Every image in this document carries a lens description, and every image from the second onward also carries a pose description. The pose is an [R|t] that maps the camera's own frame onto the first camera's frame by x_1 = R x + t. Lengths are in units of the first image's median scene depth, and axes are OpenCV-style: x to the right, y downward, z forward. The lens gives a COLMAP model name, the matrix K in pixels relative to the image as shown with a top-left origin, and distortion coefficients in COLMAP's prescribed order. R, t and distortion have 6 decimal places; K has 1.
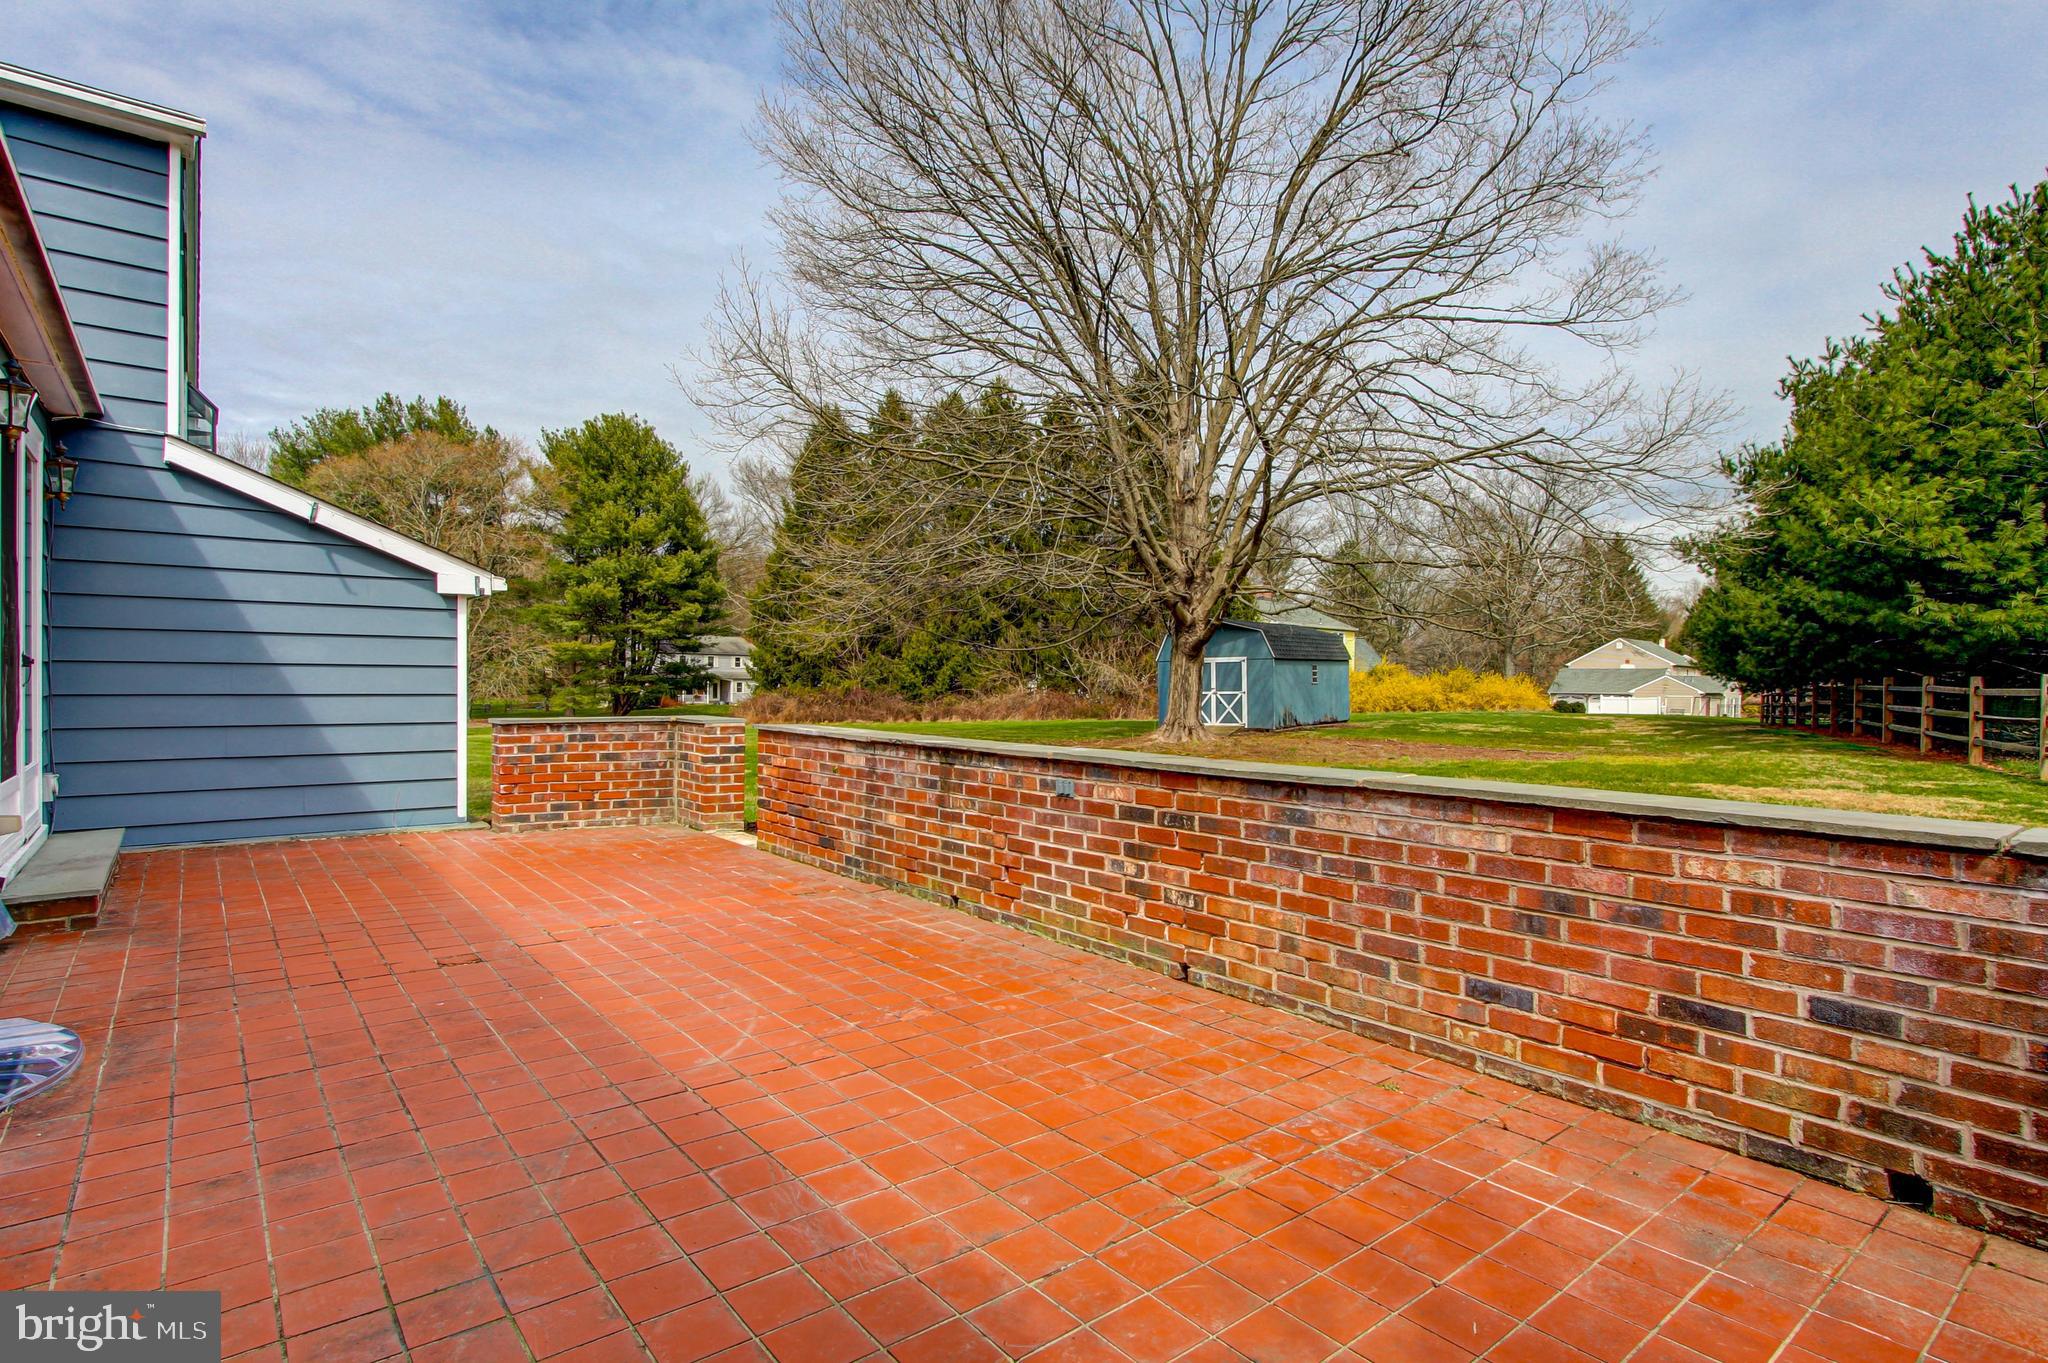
lens RADIAL K [[1045.2, 0, 1028.0], [0, 1045.2, 677.6], [0, 0, 1]] dist [-0.001649, 0.000638]
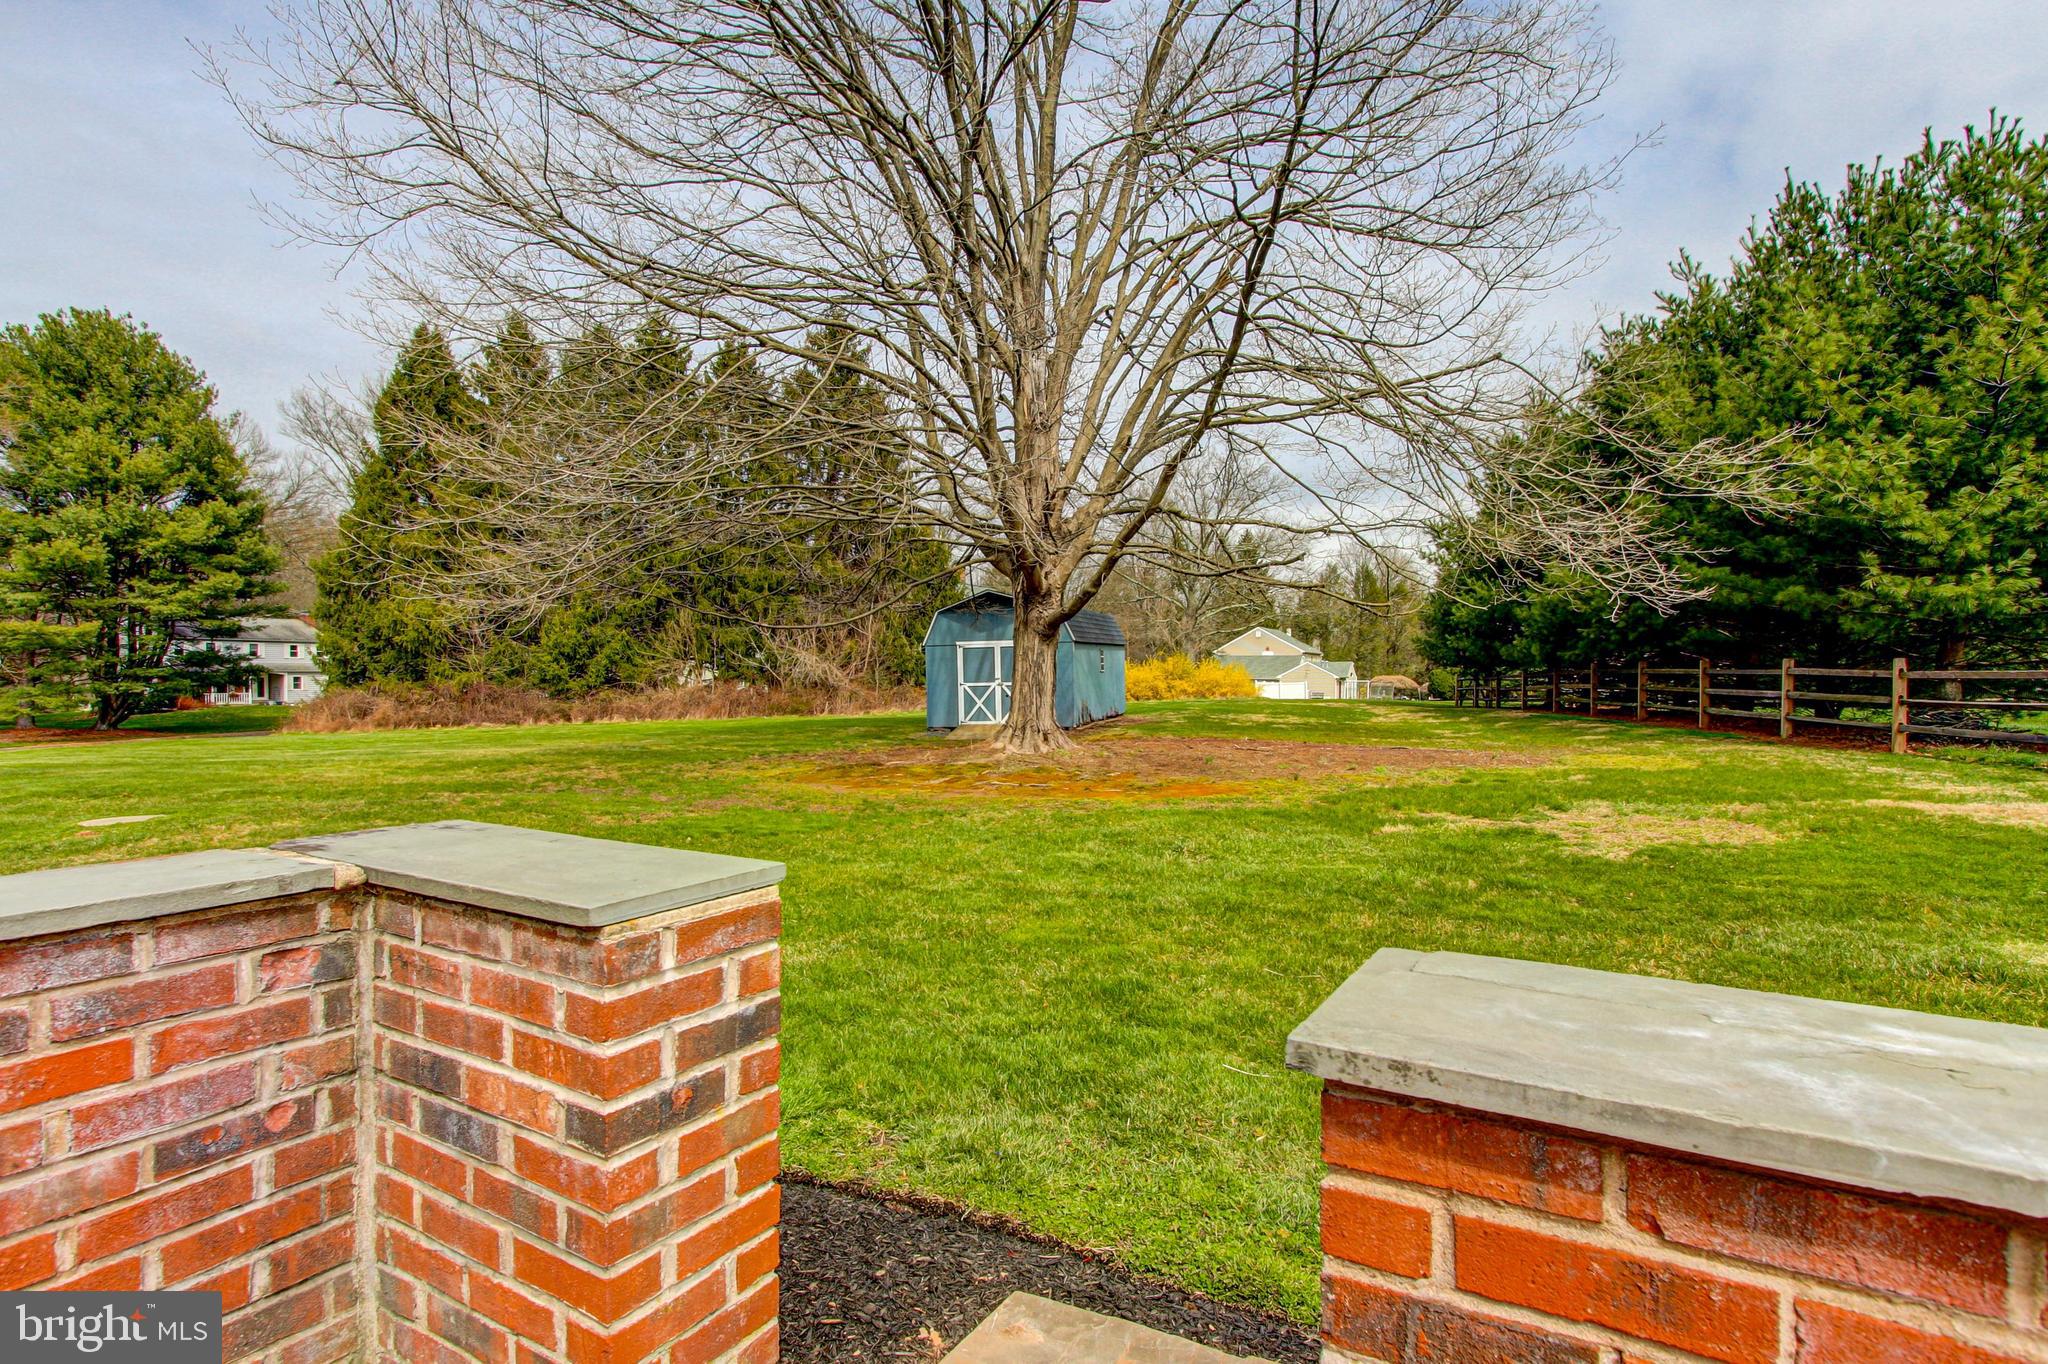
lens RADIAL K [[1045.2, 0, 1022.2], [0, 1045.2, 686.2], [0, 0, 1]] dist [-0.001649, 0.000638]
pose [[0.941490, -0.012931, 0.336792, -0.038401], [0.006779, 0.999788, 0.019437, 0.000221], [-0.336972, -0.016017, 0.941379, 0.103947]]
